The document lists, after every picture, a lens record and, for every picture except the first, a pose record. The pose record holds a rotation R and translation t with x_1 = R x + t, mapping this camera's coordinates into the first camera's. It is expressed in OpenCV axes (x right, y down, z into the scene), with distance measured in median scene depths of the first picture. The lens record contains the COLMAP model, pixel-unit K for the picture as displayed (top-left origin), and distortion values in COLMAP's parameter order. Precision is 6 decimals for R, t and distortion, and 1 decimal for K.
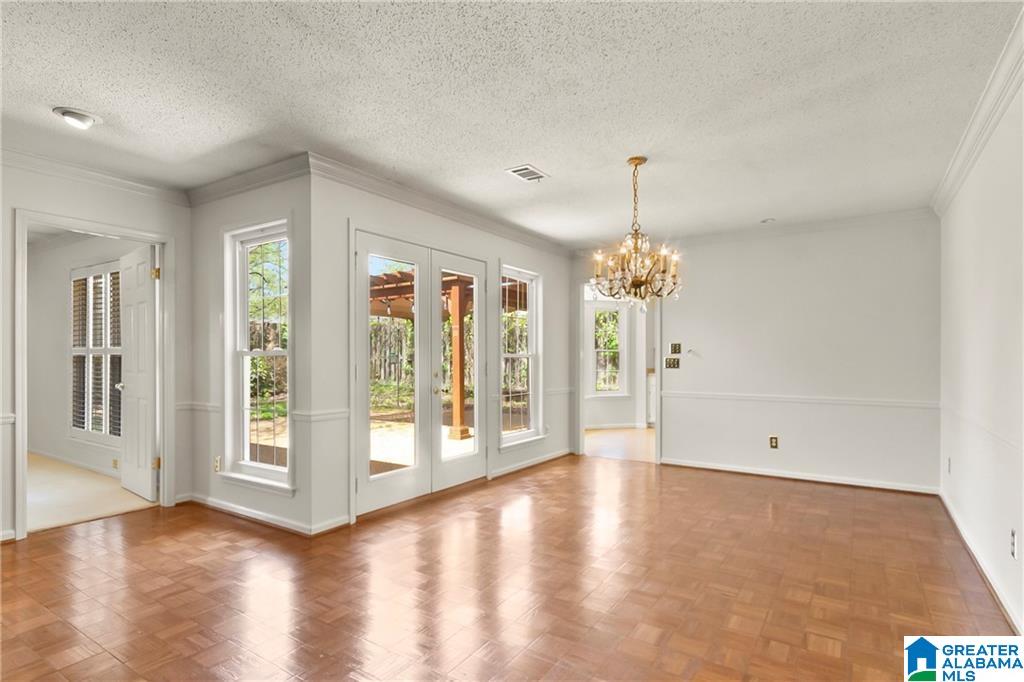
lens RADIAL K [[521.8, 0, 517.1], [0, 521.8, 359.0], [0, 0, 1]] dist [0.003827, 0.000523]
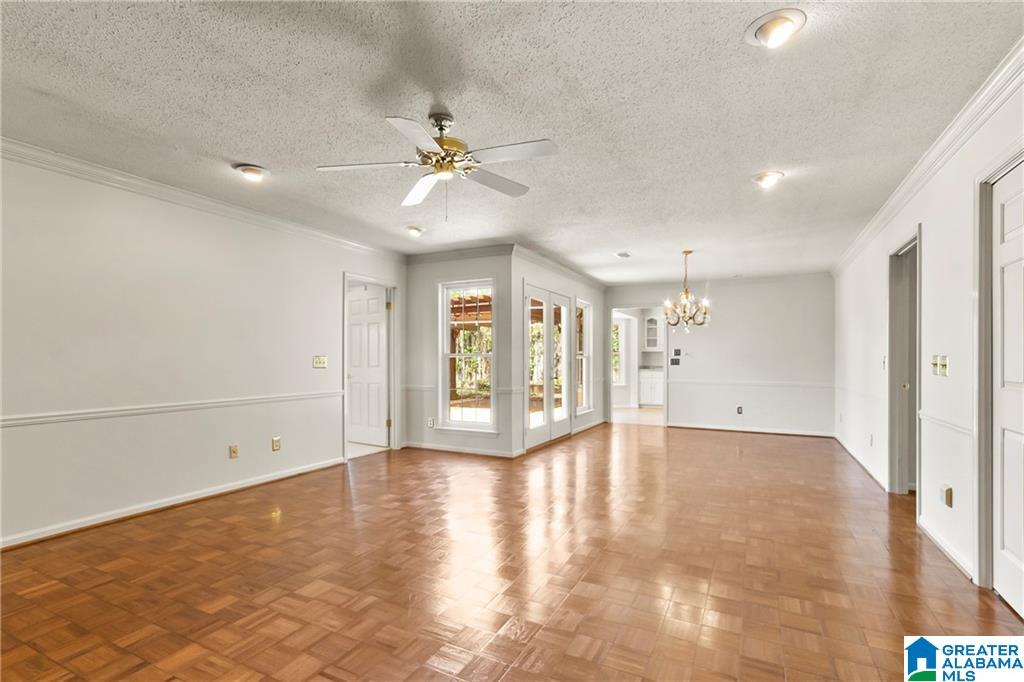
lens RADIAL K [[480.6, 0, 514.5], [0, 480.6, 358.7], [0, 0, 1]] dist [-0.003811, 0.012073]
pose [[0.994271, 0.000538, 0.106883, -0.356326], [-0.000382, 0.999999, -0.001478, 0.001435], [-0.106884, 0.001429, 0.994270, -0.401770]]
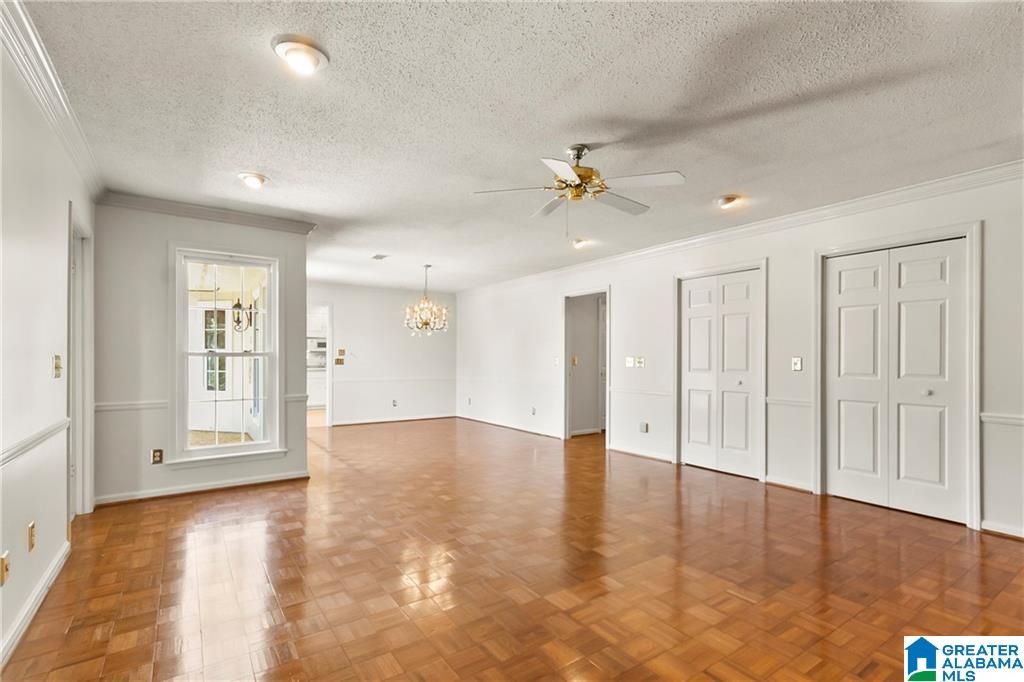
lens RADIAL K [[480.6, 0, 514.5], [0, 480.6, 358.7], [0, 0, 1]] dist [-0.003811, 0.012073]
pose [[0.371267, -0.000387, 0.928526, -0.928625], [0.000087, 1.000000, 0.000382, -0.000533], [-0.928526, -0.000061, 0.371267, -0.041426]]
